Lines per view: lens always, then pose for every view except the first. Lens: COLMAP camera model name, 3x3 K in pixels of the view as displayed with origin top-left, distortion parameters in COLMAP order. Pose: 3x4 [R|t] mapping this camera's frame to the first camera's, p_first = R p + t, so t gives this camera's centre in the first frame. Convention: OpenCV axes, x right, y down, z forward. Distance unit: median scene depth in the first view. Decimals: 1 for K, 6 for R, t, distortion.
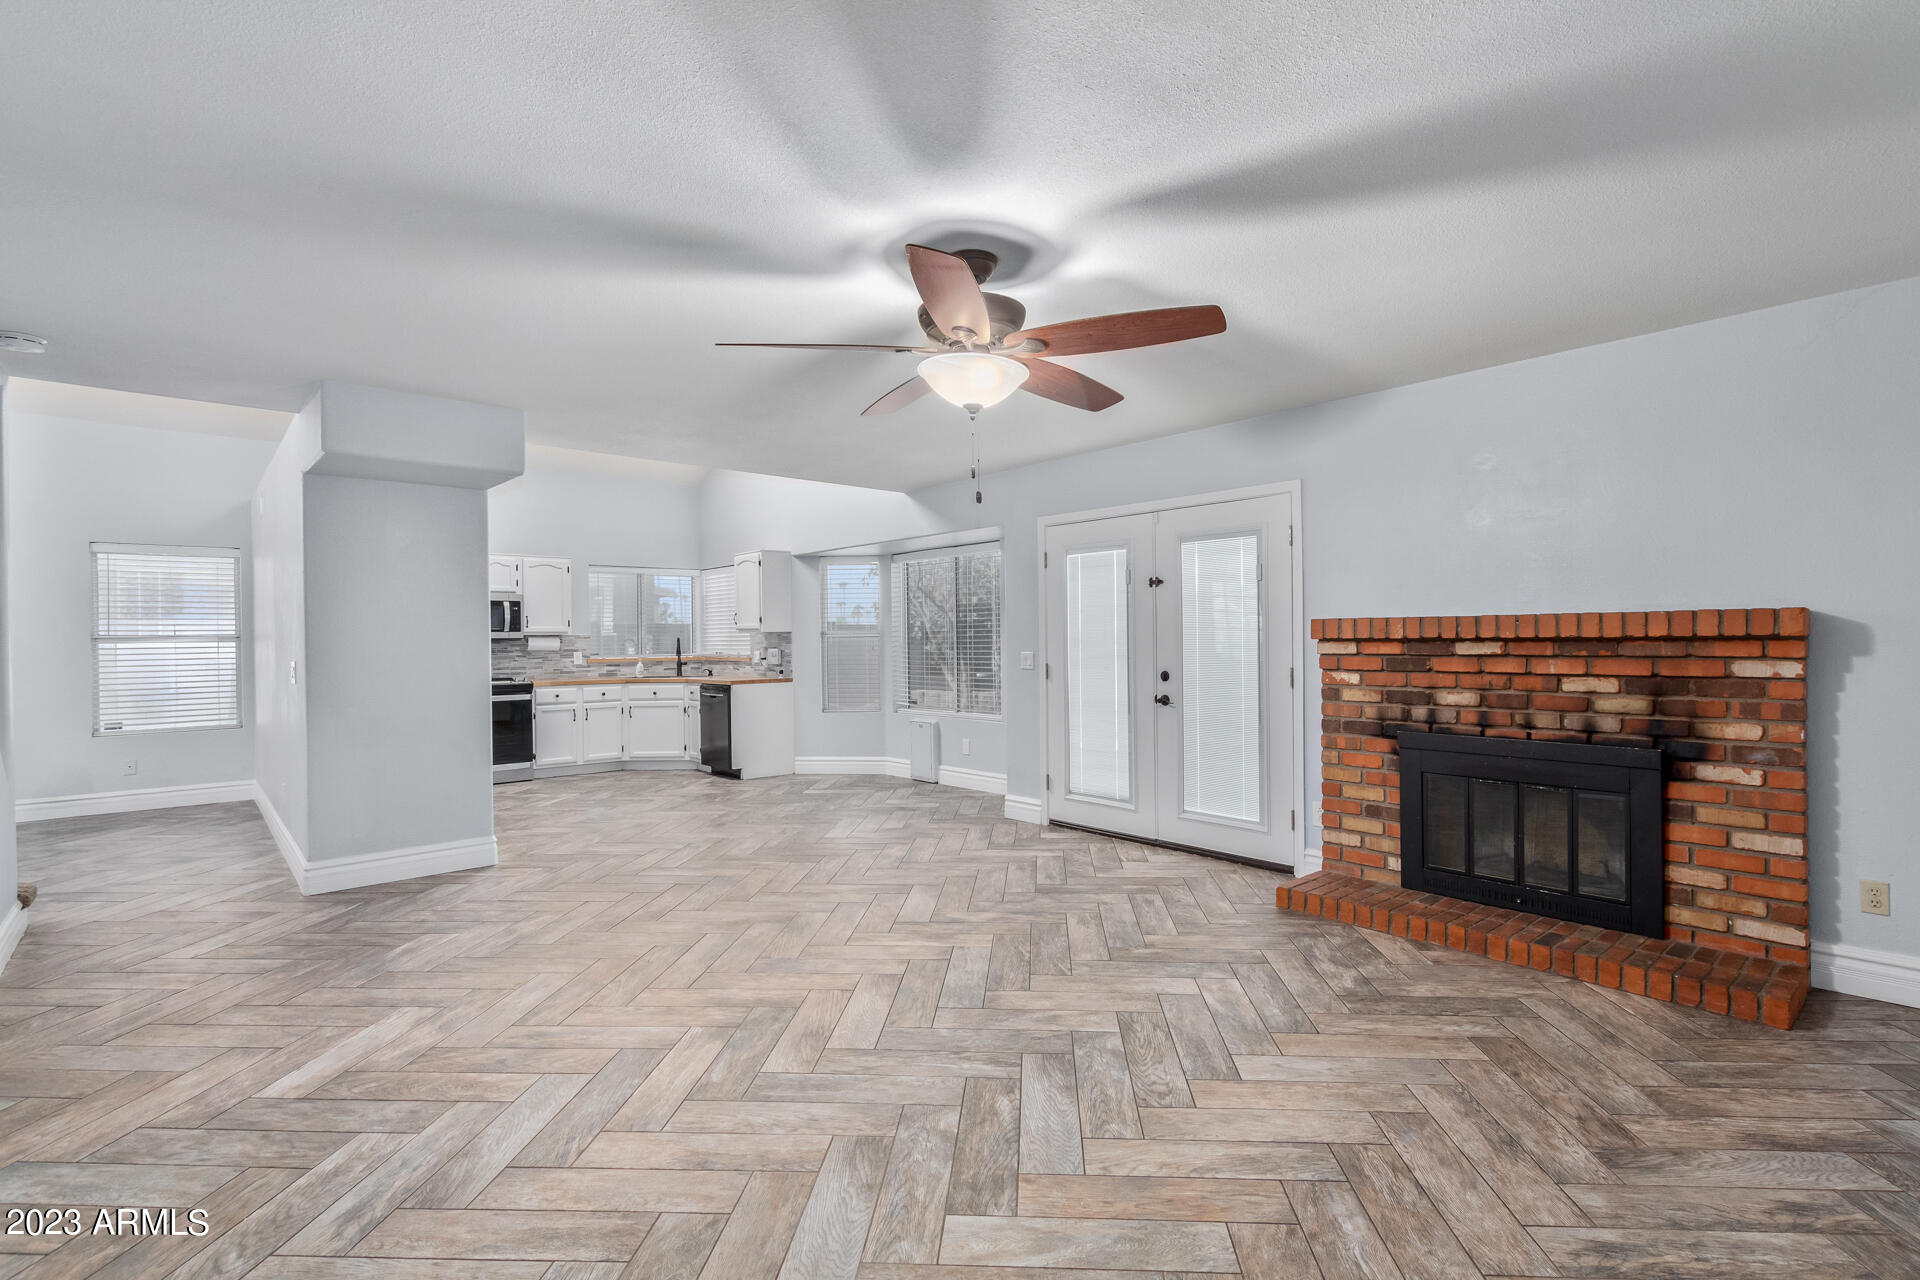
lens RADIAL K [[877.9, 0, 990.0], [0, 877.9, 640.6], [0, 0, 1]] dist [0.007457, -0.000654]
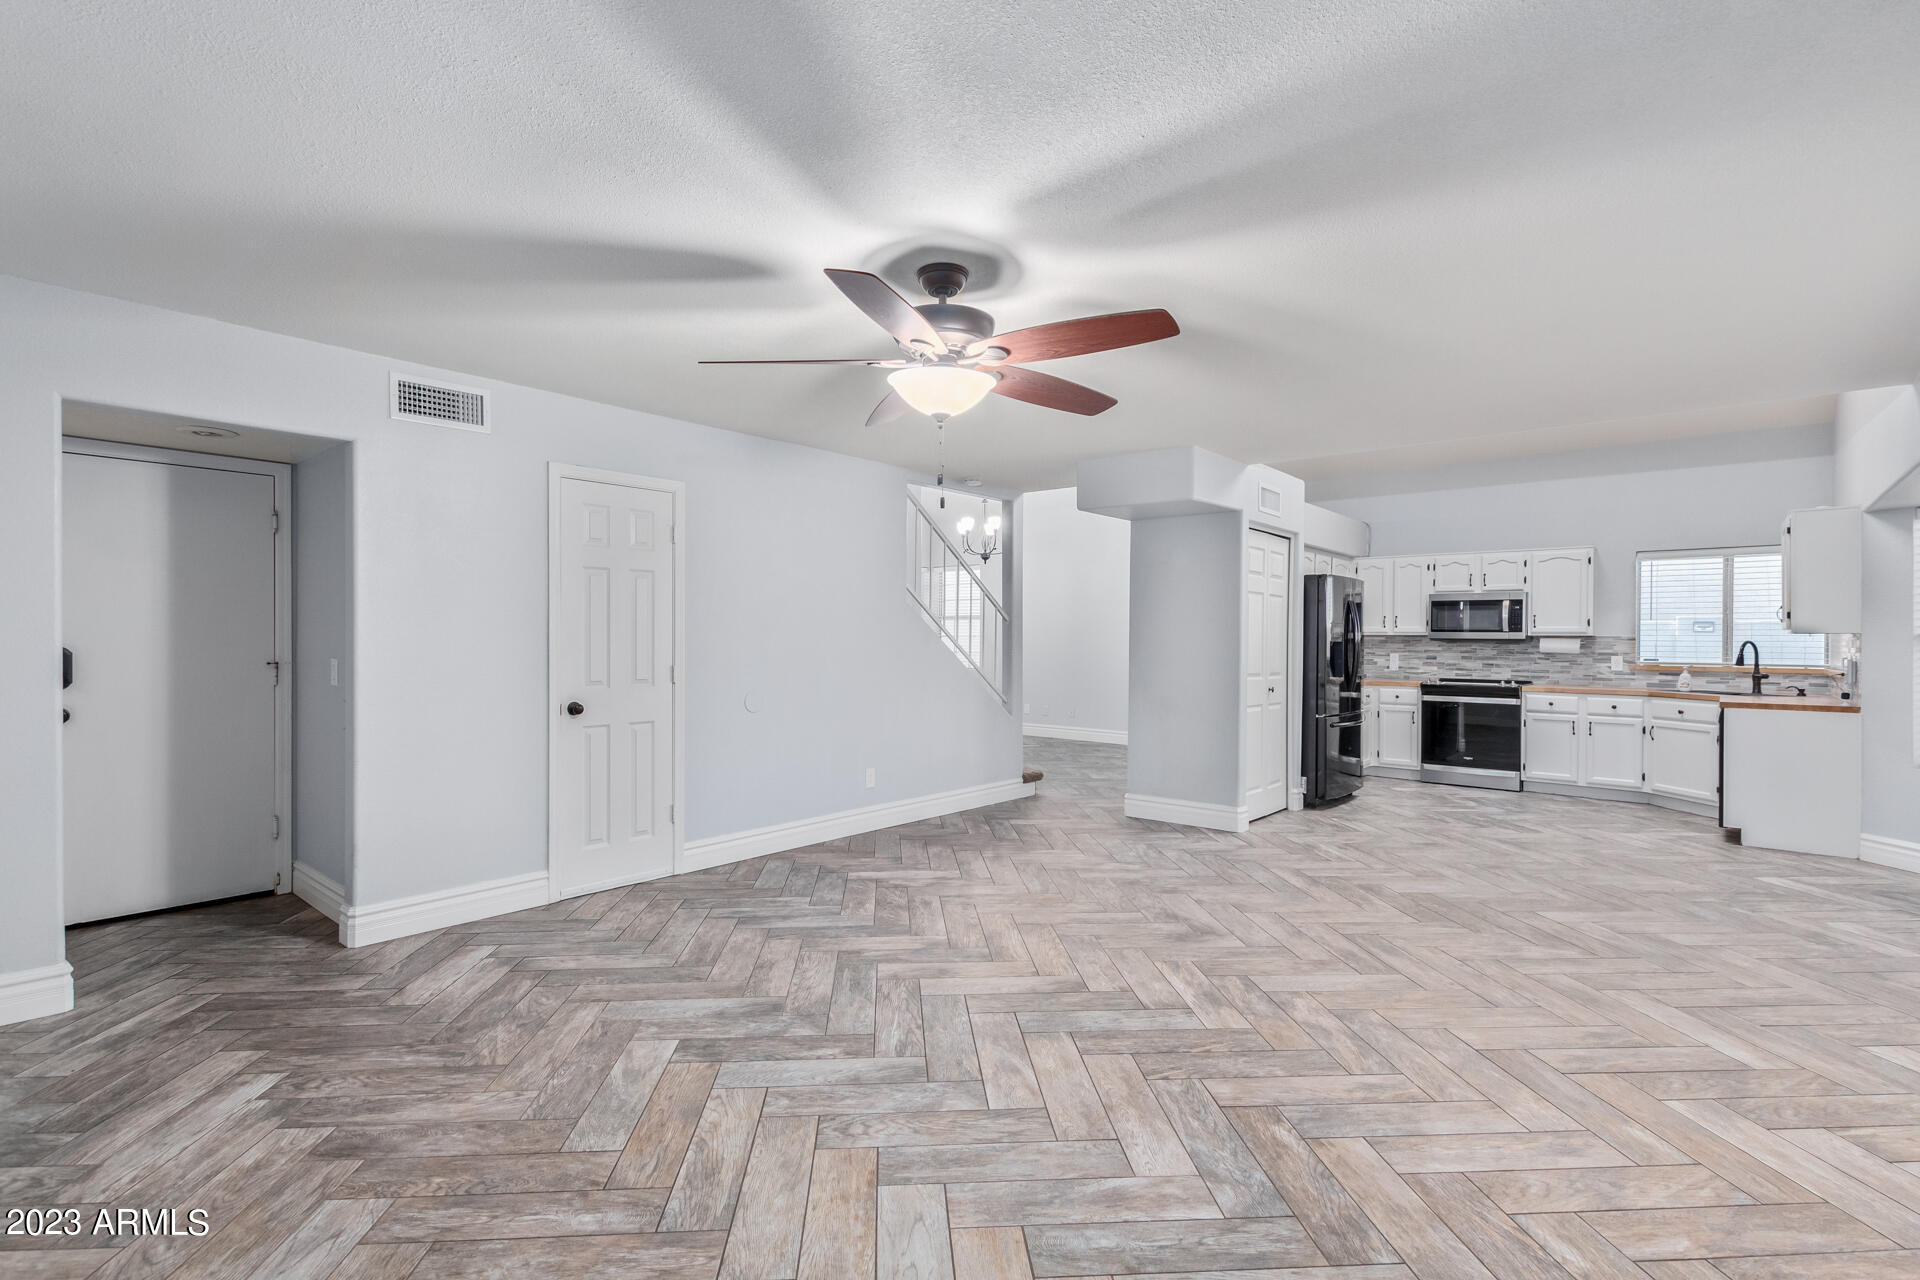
lens RADIAL K [[899.7, 0, 973.0], [0, 899.7, 645.2], [0, 0, 1]] dist [0.009246, -0.000473]
pose [[0.135271, 0.016817, -0.990666, 0.719741], [-0.010915, 0.999821, 0.015482, -0.009790], [0.990749, 0.008719, 0.135430, 0.624207]]
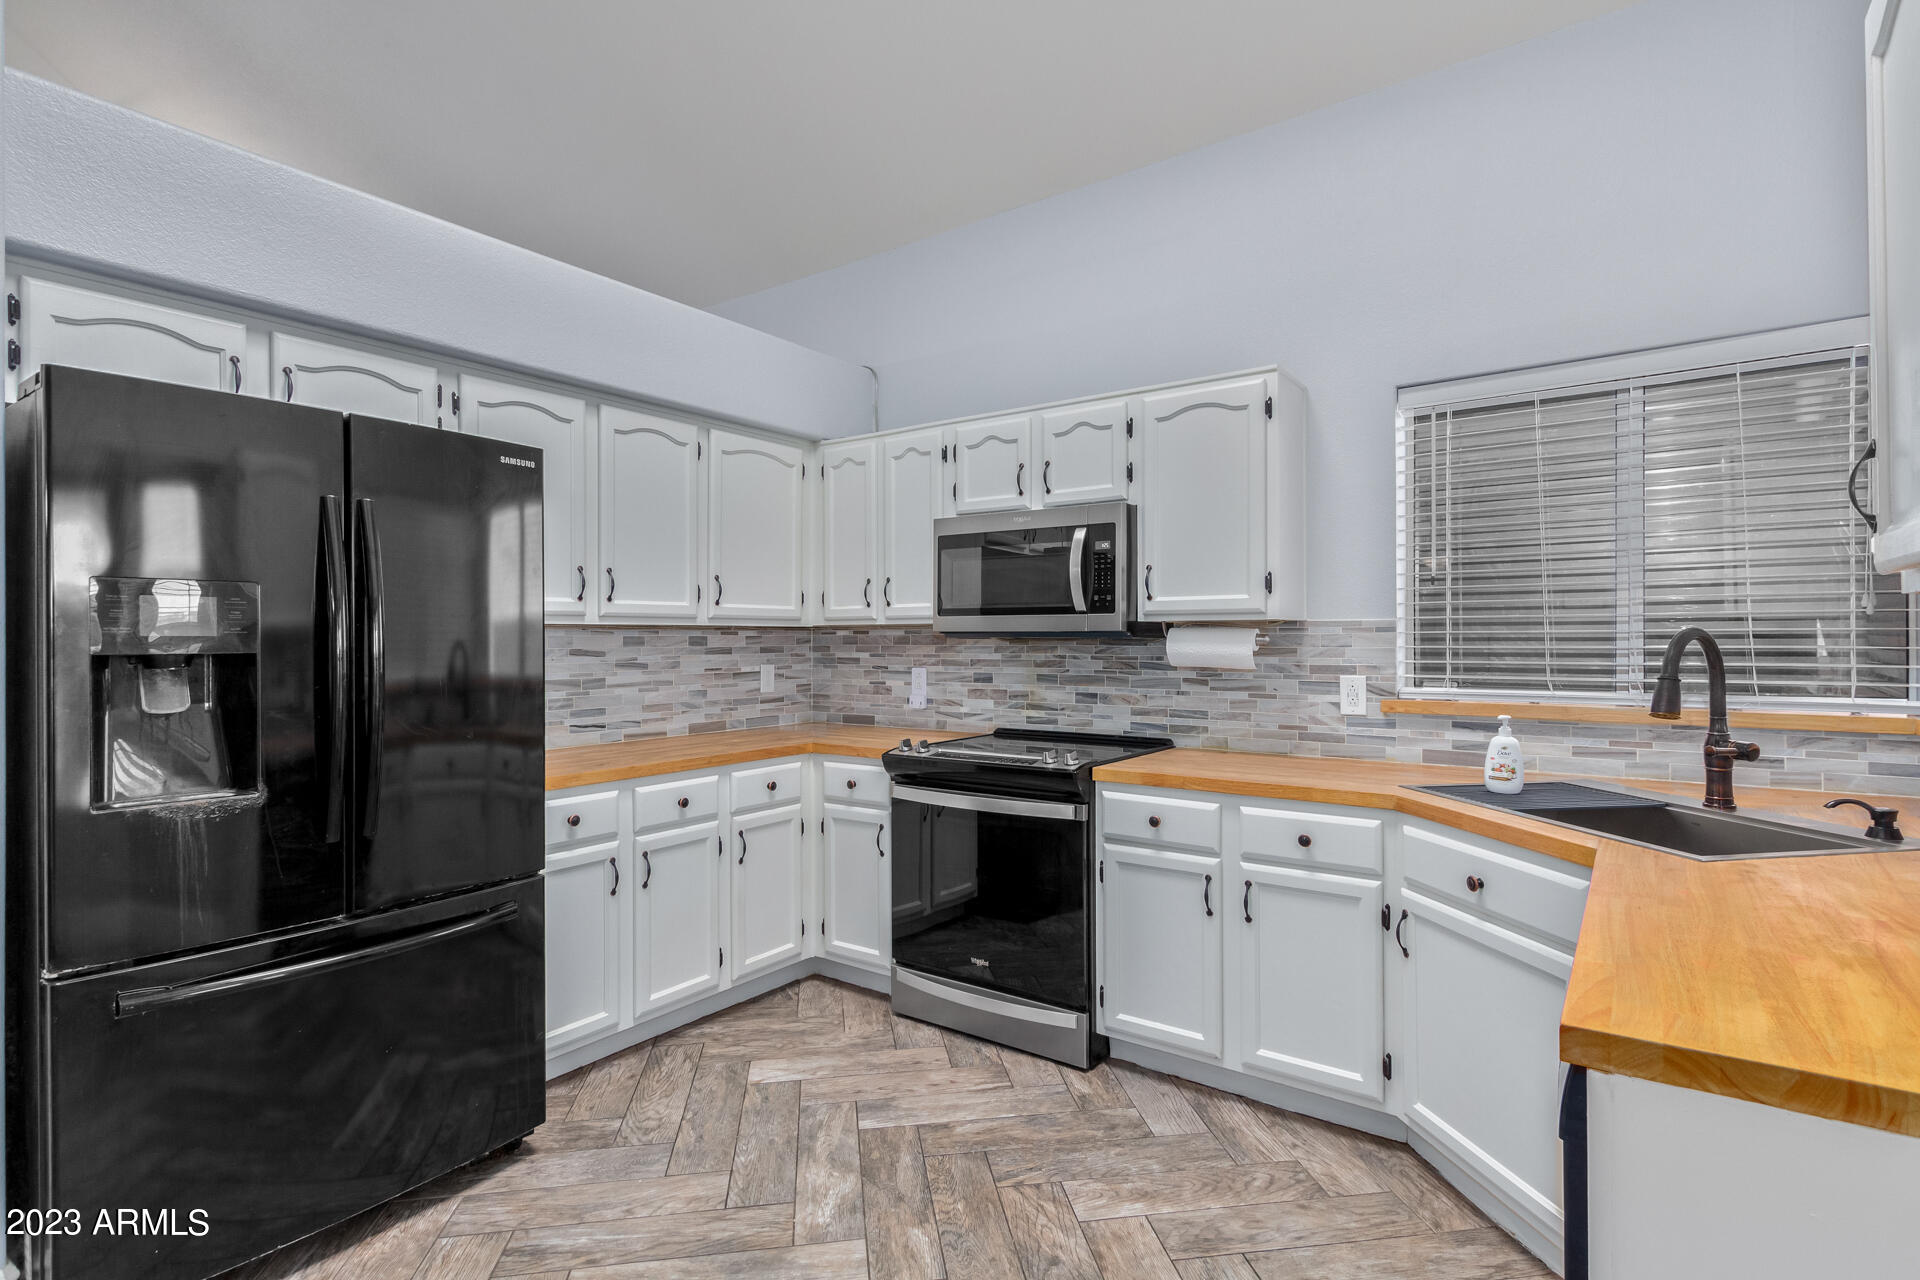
lens RADIAL K [[908.2, 0, 1036.5], [0, 908.2, 638.5], [0, 0, 1]] dist [0.002350, -0.000017]
pose [[0.239585, 0.008730, -0.970836, -0.423835], [-0.000434, 0.999960, 0.008885, -0.006059], [0.970875, -0.001707, 0.239579, 1.890184]]
